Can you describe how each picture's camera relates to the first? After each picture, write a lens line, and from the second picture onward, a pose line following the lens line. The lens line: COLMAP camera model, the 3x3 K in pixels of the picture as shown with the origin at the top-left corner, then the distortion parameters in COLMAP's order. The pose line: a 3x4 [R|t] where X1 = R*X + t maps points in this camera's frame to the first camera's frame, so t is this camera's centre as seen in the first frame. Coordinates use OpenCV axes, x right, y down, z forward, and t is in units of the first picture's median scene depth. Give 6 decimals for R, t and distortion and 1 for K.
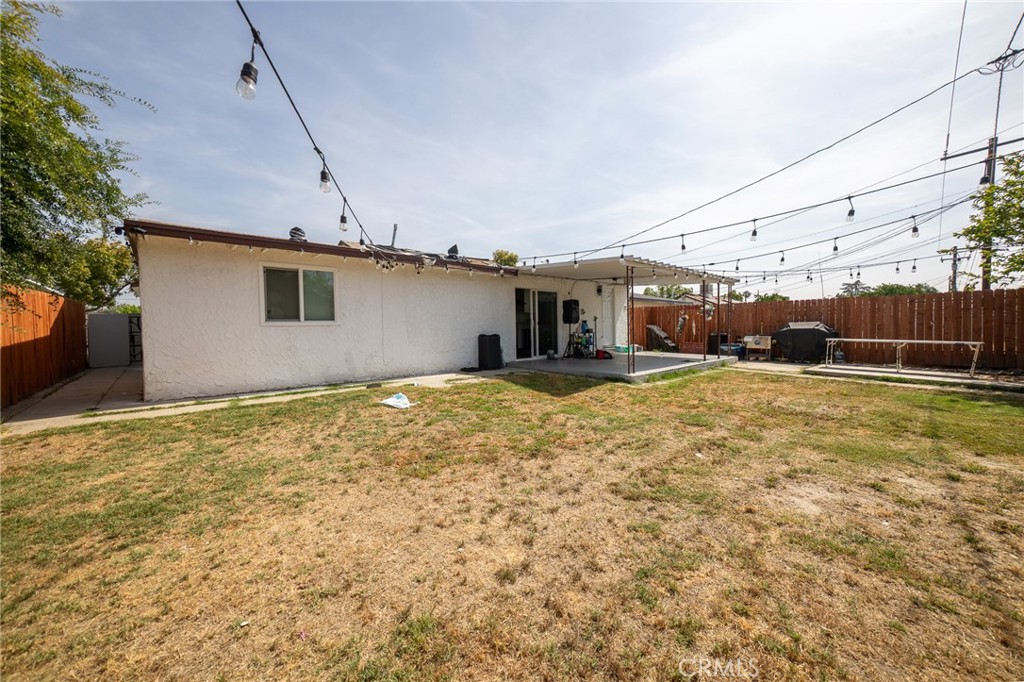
lens RADIAL K [[368.6, 0, 513.1], [0, 368.6, 331.1], [0, 0, 1]] dist [-0.000254, -0.000021]
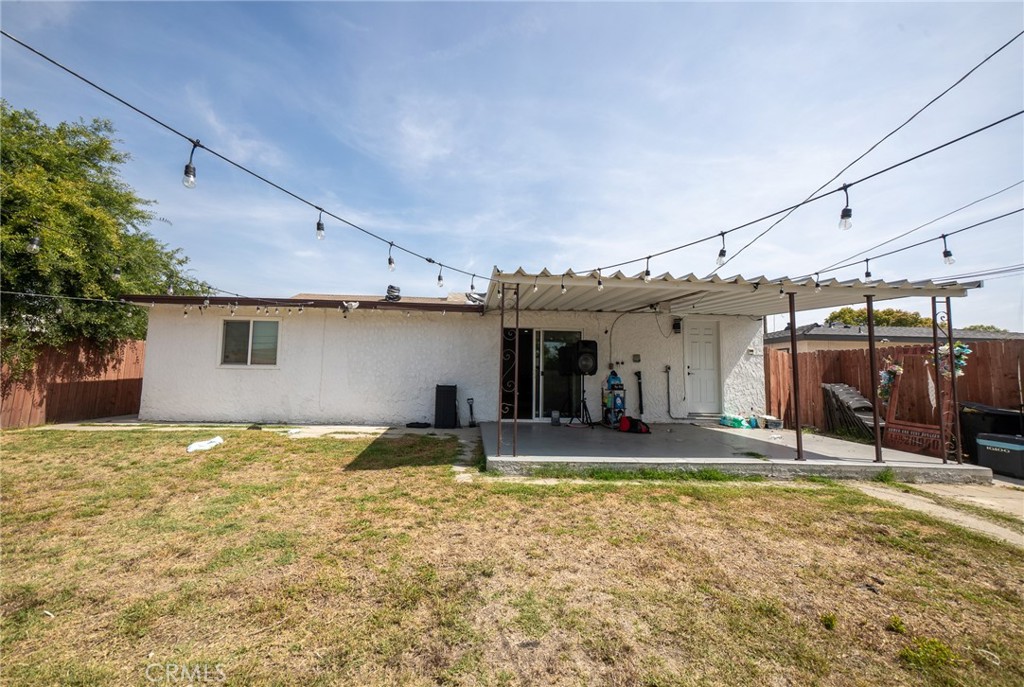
lens RADIAL K [[388.8, 0, 509.9], [0, 388.8, 349.0], [0, 0, 1]] dist [0.007368, 0.000550]
pose [[0.779596, -0.016646, -0.626061, 0.614435], [-0.037088, 0.996665, -0.072683, -0.013462], [0.625183, 0.079883, 0.776379, 0.415397]]
